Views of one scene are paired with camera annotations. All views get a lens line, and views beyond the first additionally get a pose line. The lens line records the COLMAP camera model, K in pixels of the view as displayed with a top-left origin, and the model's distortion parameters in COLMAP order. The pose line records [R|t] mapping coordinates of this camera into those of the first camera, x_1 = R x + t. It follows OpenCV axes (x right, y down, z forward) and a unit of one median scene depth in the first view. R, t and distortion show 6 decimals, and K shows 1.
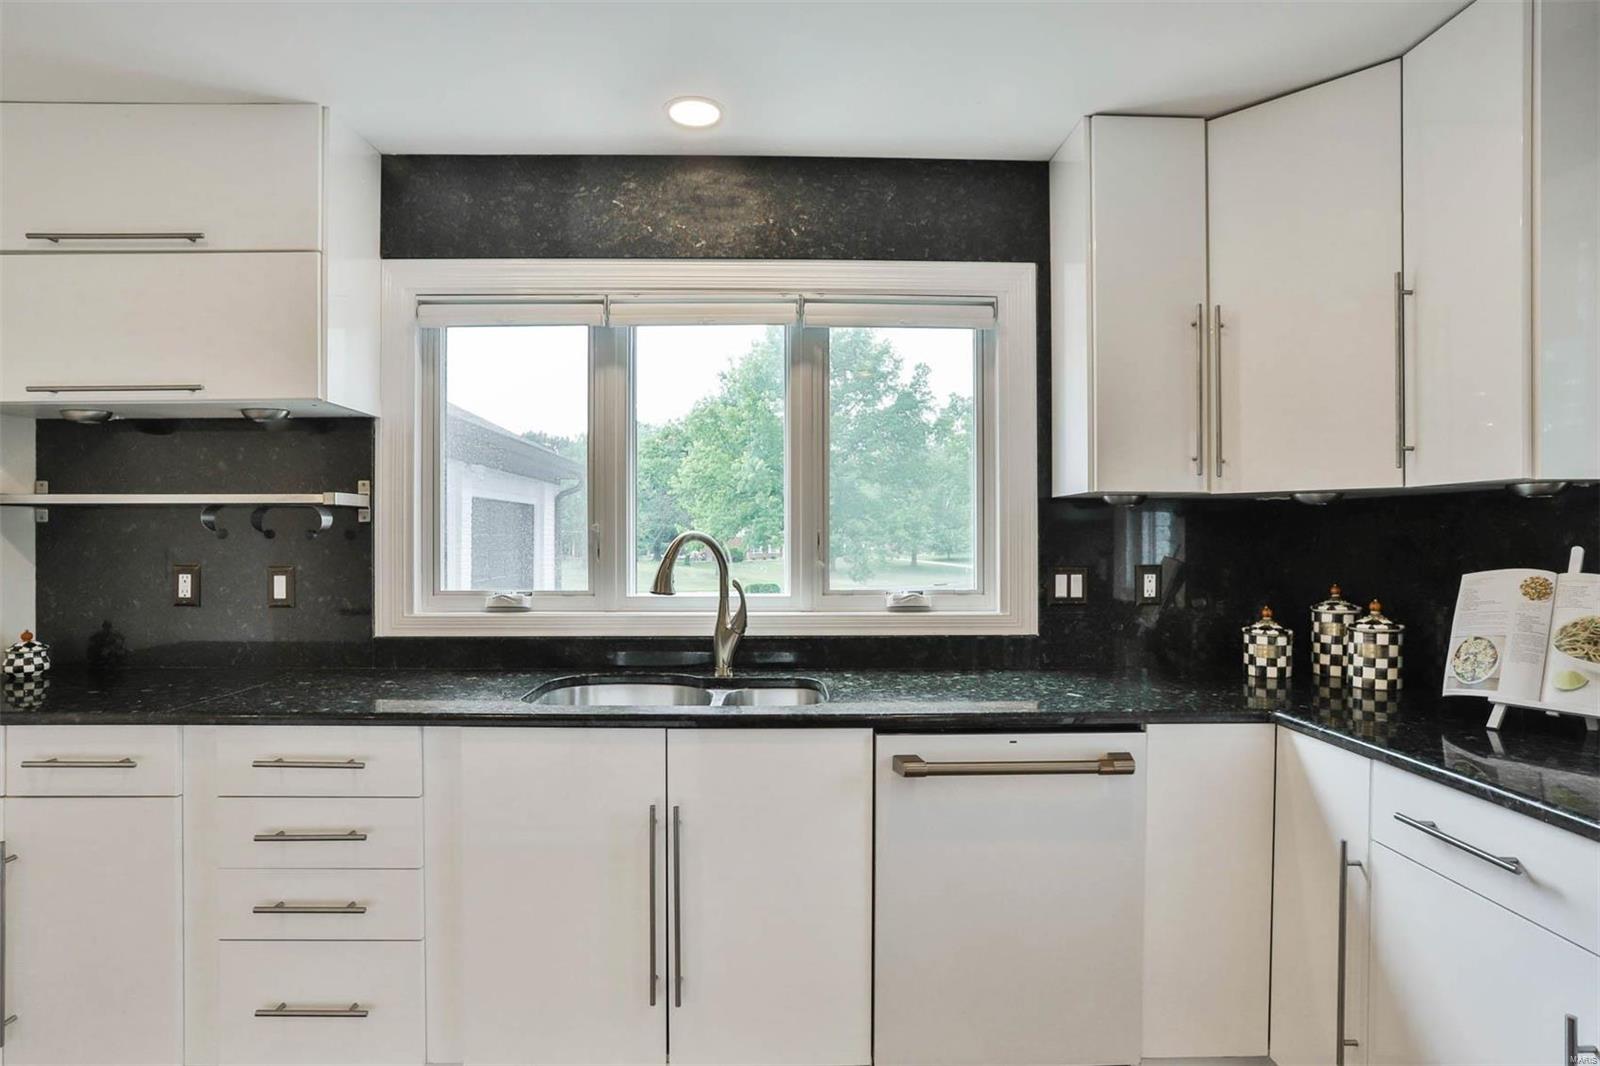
lens RADIAL K [[821.6, 0, 819.1], [0, 821.6, 542.3], [0, 0, 1]] dist [-0.051331, 0.028627]
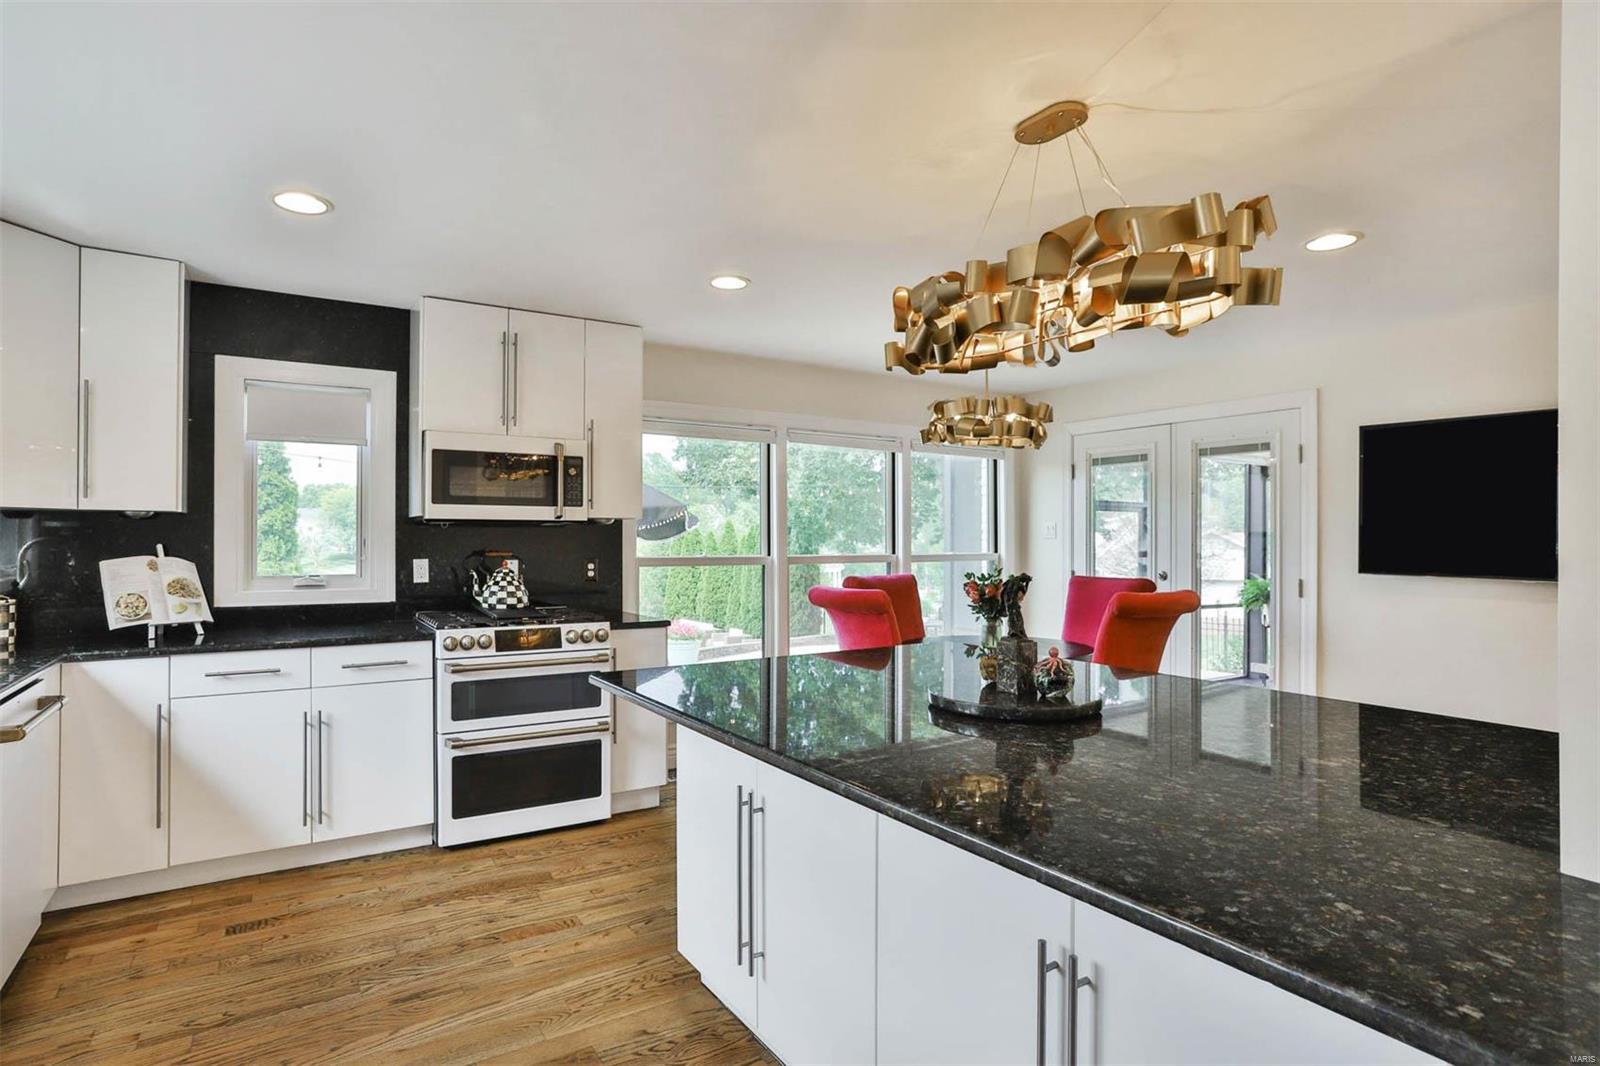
lens RADIAL K [[821.6, 0, 743.6], [0, 821.6, 535.8], [0, 0, 1]] dist [-0.051331, 0.028627]
pose [[-0.474589, 0.001077, 0.880207, -1.111557], [0.000928, 0.999999, -0.000724, -0.008891], [-0.880207, 0.000473, -0.474589, 0.478847]]
